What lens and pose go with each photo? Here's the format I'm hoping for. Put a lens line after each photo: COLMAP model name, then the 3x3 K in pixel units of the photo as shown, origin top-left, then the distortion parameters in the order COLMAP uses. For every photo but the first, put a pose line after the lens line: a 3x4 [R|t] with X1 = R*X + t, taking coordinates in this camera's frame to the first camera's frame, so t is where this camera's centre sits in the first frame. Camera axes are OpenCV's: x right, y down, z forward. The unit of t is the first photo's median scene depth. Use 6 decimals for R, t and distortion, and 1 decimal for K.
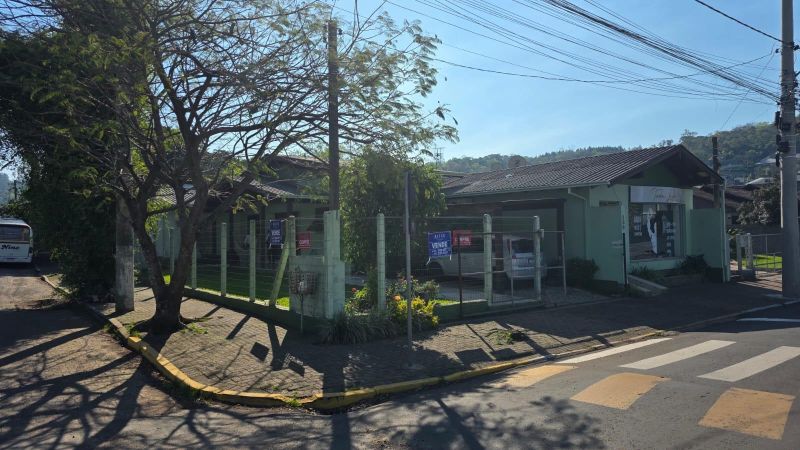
lens RADIAL K [[521.2, 0, 400.0], [0, 521.2, 225.0], [0, 0, 1]] dist [0.083593, -0.080999]
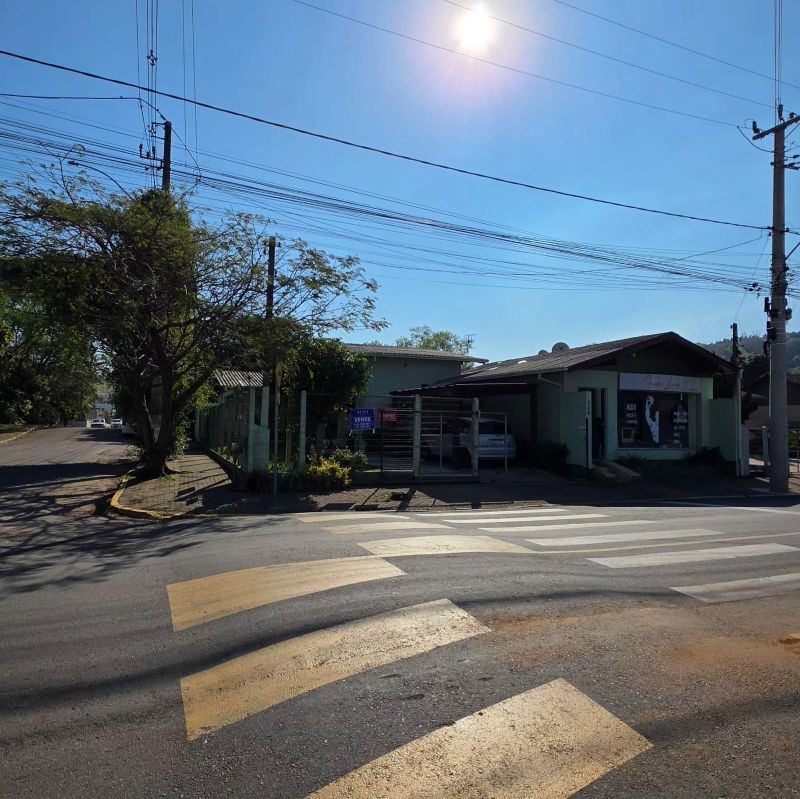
lens RADIAL K [[552.7, 0, 400.0], [0, 552.7, 399.5], [0, 0, 1]] dist [0.005069, -0.001723]
pose [[0.966309, 0.029612, -0.255677, 0.329422], [-0.034421, 0.999304, -0.014356, 0.005892], [0.255074, 0.022673, 0.966656, -0.120950]]
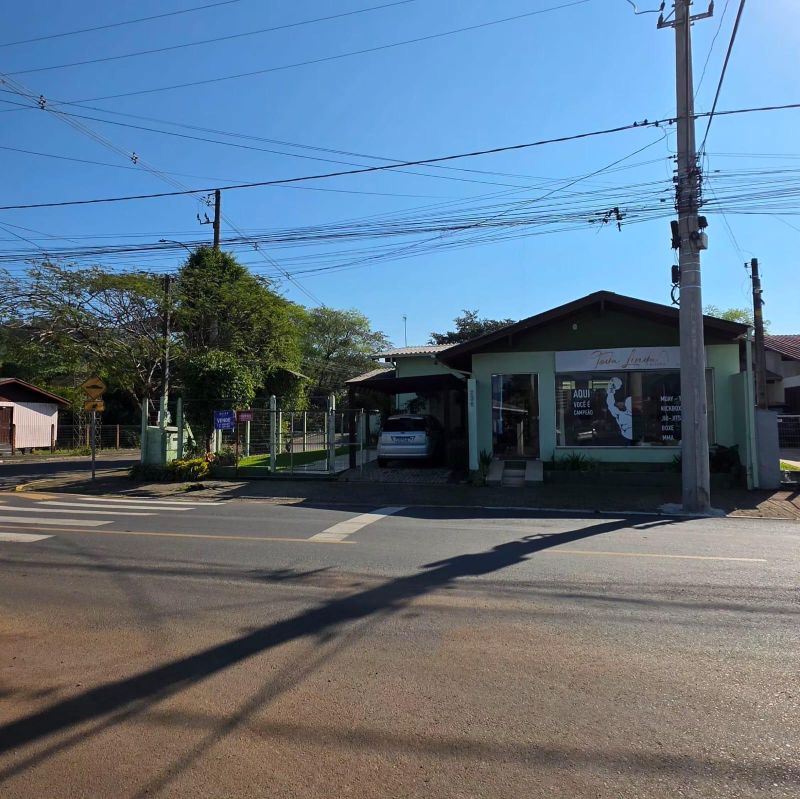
lens RADIAL K [[552.7, 0, 400.0], [0, 552.7, 399.5], [0, 0, 1]] dist [0.005069, -0.001723]
pose [[0.629856, -0.019124, -0.776476, 1.011266], [0.011078, 0.999816, -0.015638, 0.008684], [0.776633, 0.001248, 0.629952, 0.322658]]
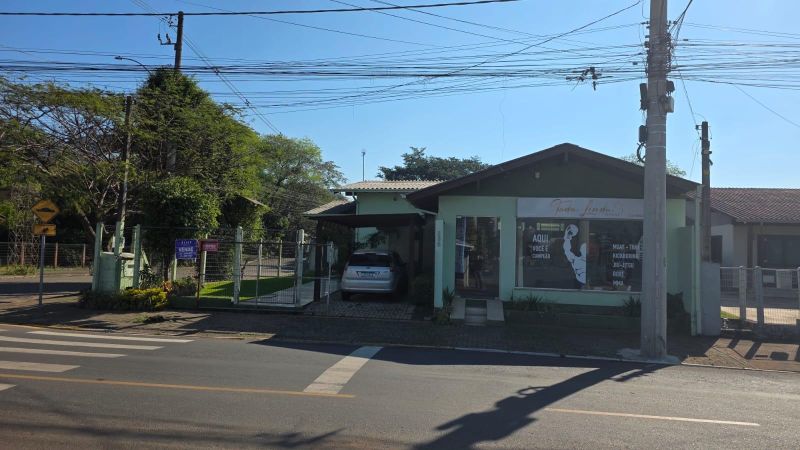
lens RADIAL K [[521.2, 0, 400.0], [0, 521.2, 225.0], [0, 0, 1]] dist [0.083593, -0.080999]
pose [[0.712734, 0.008116, -0.701387, 0.960940], [-0.031023, 0.999319, -0.019961, -0.008820], [0.700748, 0.035986, 0.712501, 0.303291]]
